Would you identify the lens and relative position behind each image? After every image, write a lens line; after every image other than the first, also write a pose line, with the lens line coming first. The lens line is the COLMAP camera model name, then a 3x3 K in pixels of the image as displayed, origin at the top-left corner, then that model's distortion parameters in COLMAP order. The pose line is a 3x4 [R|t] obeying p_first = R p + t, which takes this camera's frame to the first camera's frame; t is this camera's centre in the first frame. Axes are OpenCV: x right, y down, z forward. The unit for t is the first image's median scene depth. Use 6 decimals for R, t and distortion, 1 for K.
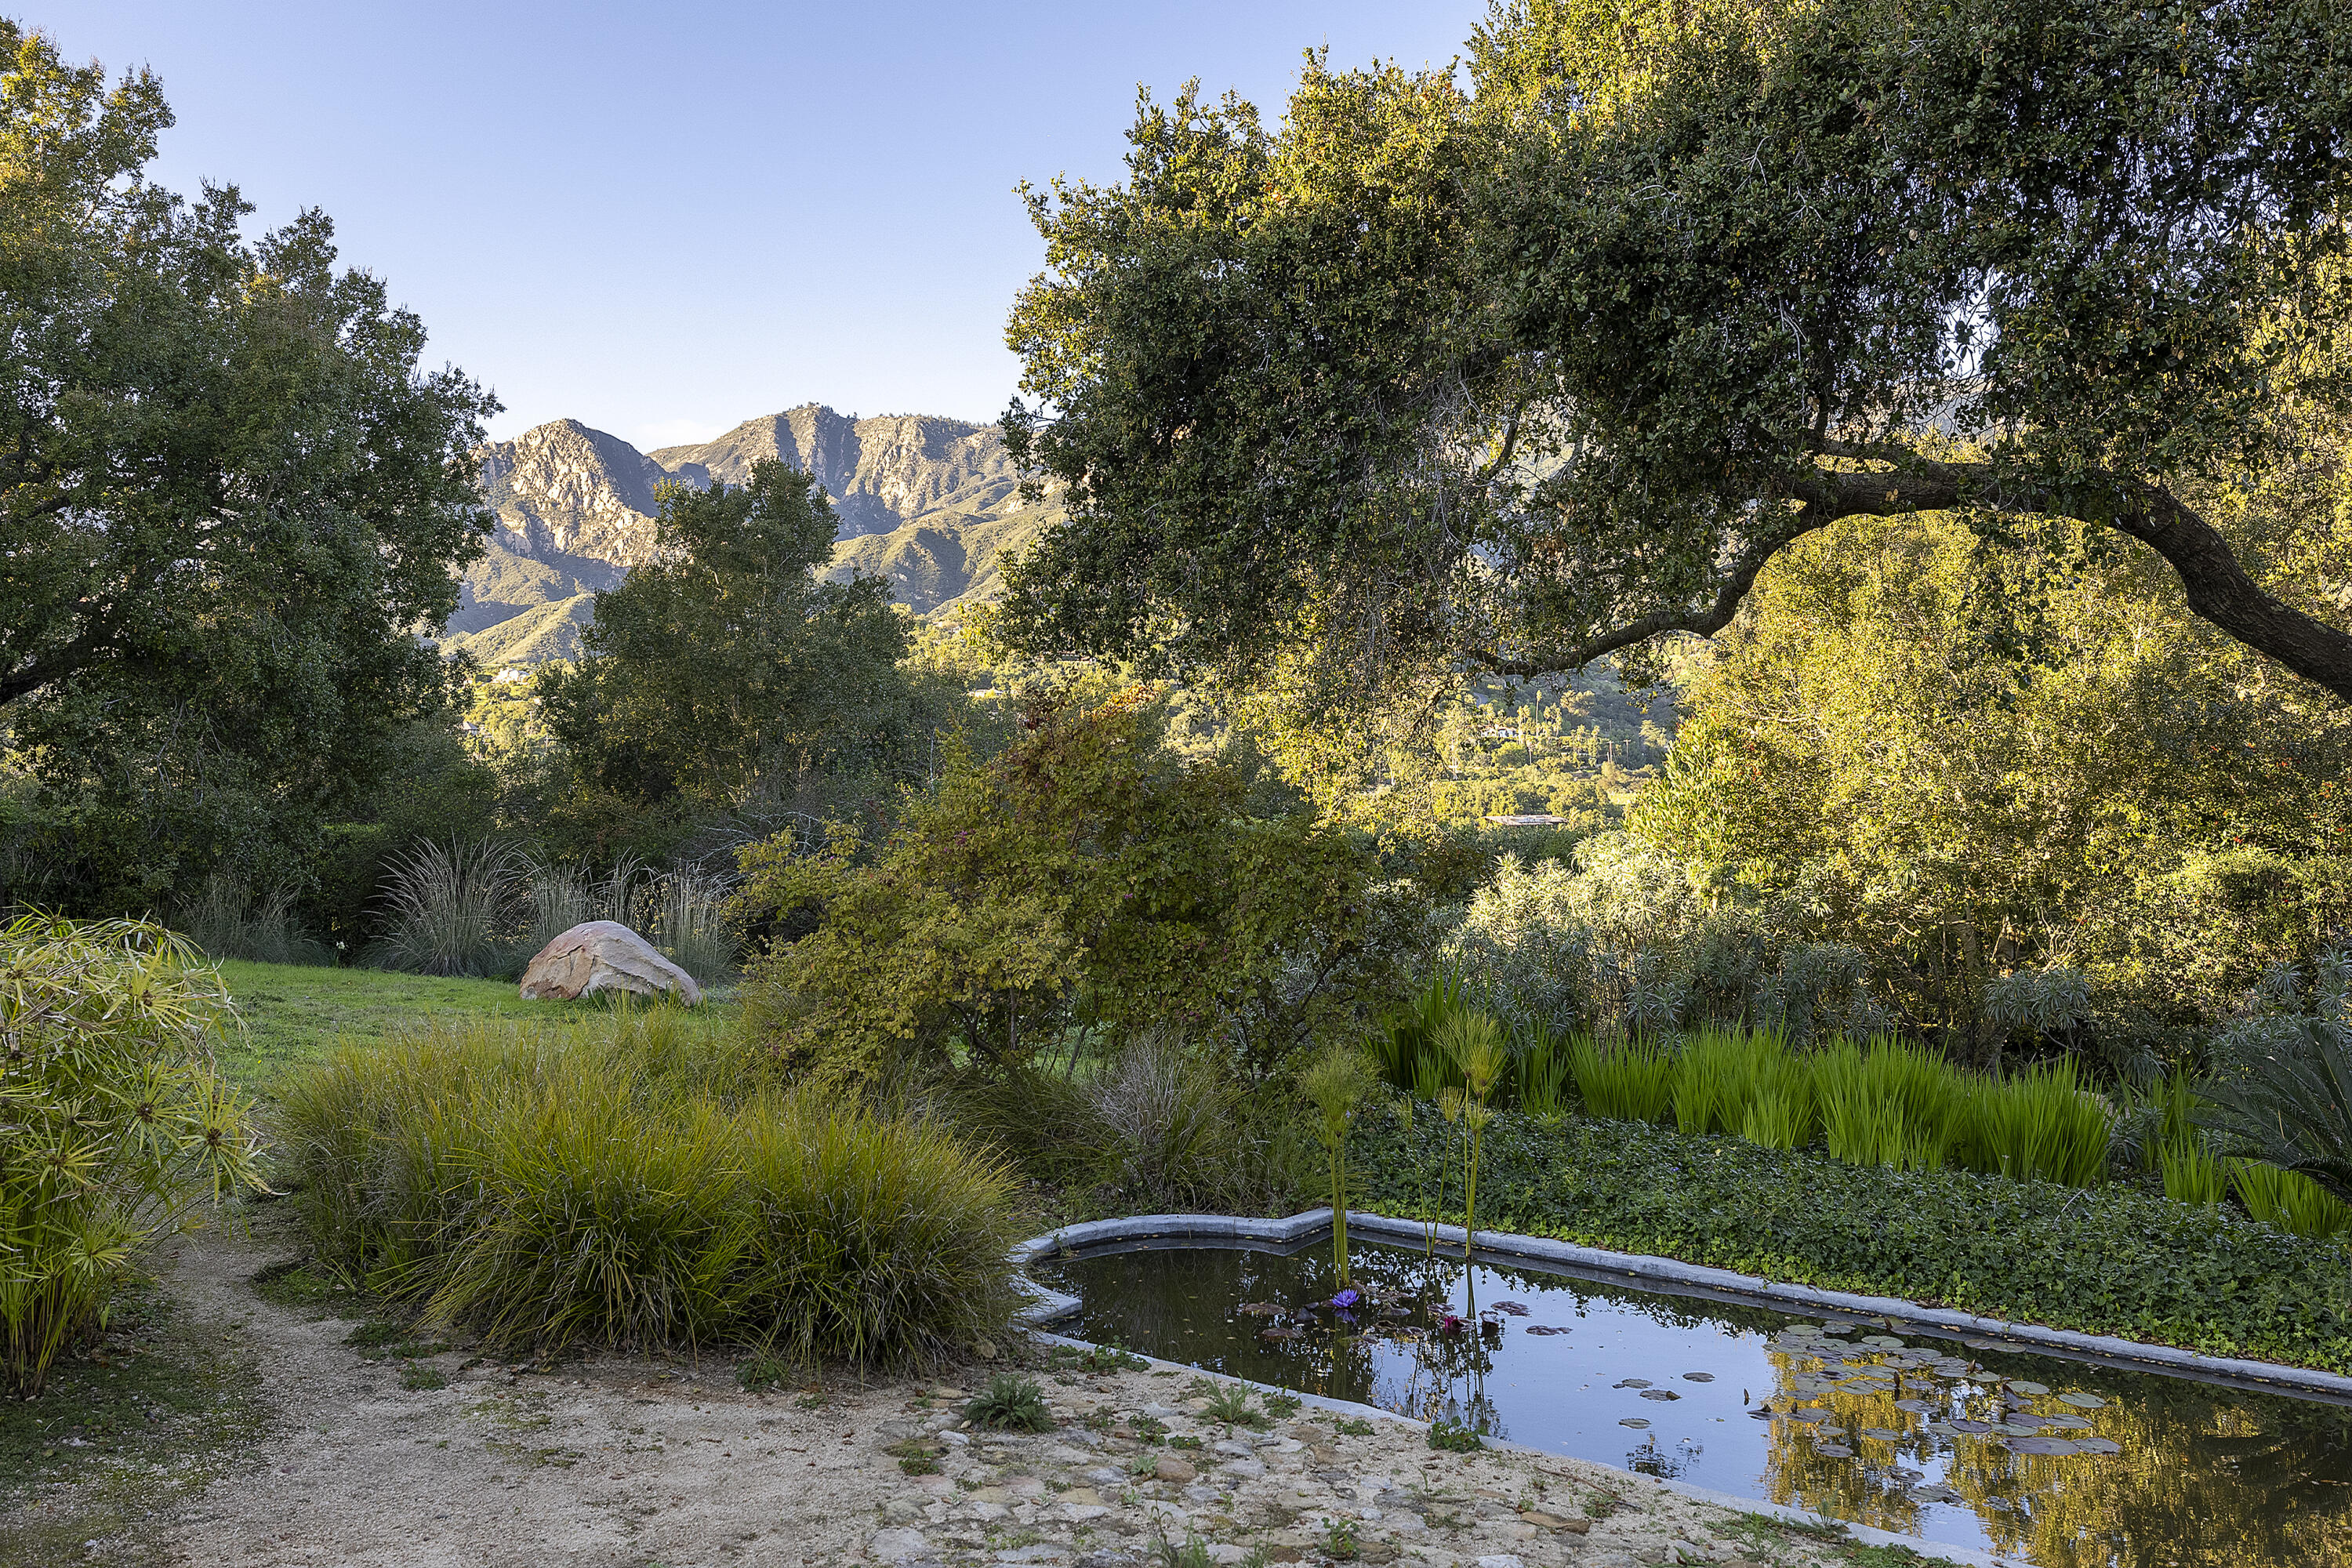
lens RADIAL K [[2038.0, 0, 1175.1], [0, 2038.0, 784.6], [0, 0, 1]] dist [0.000035, -0.003587]
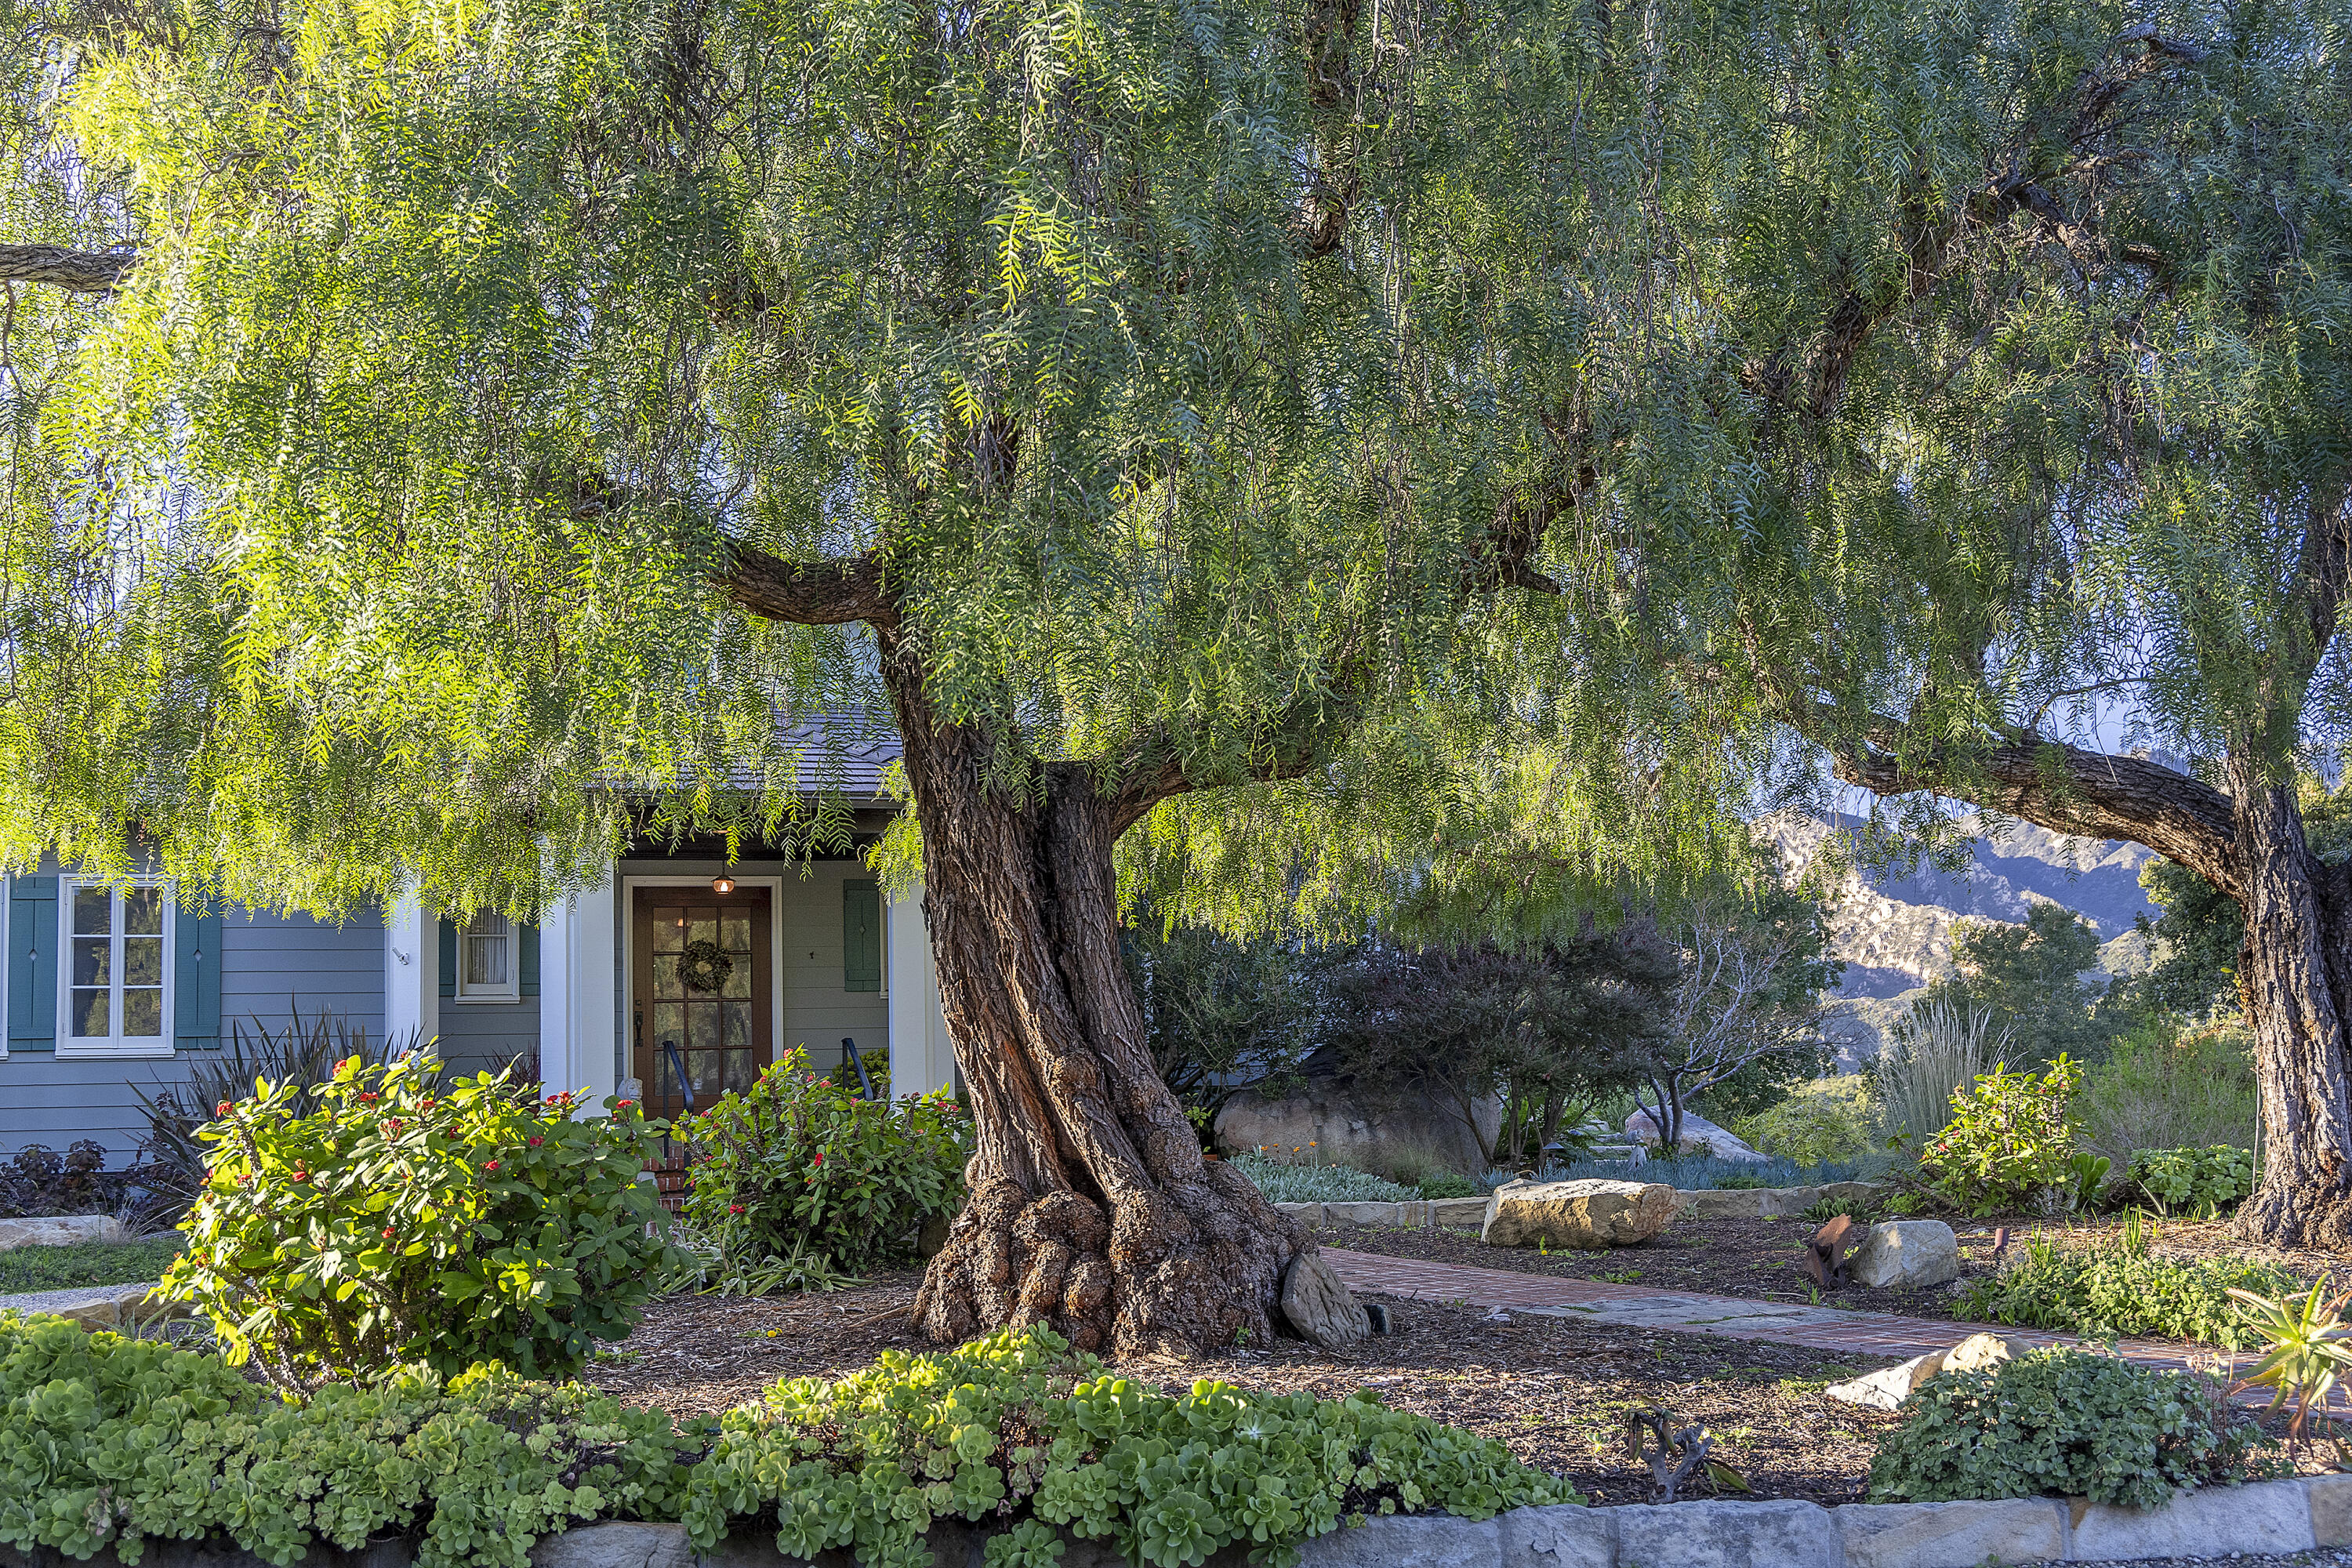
lens RADIAL K [[2392.2, 0, 1175.6], [0, 2392.2, 787.3], [0, 0, 1]] dist [0.006243, 0.000000]
pose [[0.850223, -0.110033, -0.514794, 0.417199], [0.014769, 0.982512, -0.185611, 0.174988], [0.526215, 0.150208, 0.836980, -1.964663]]
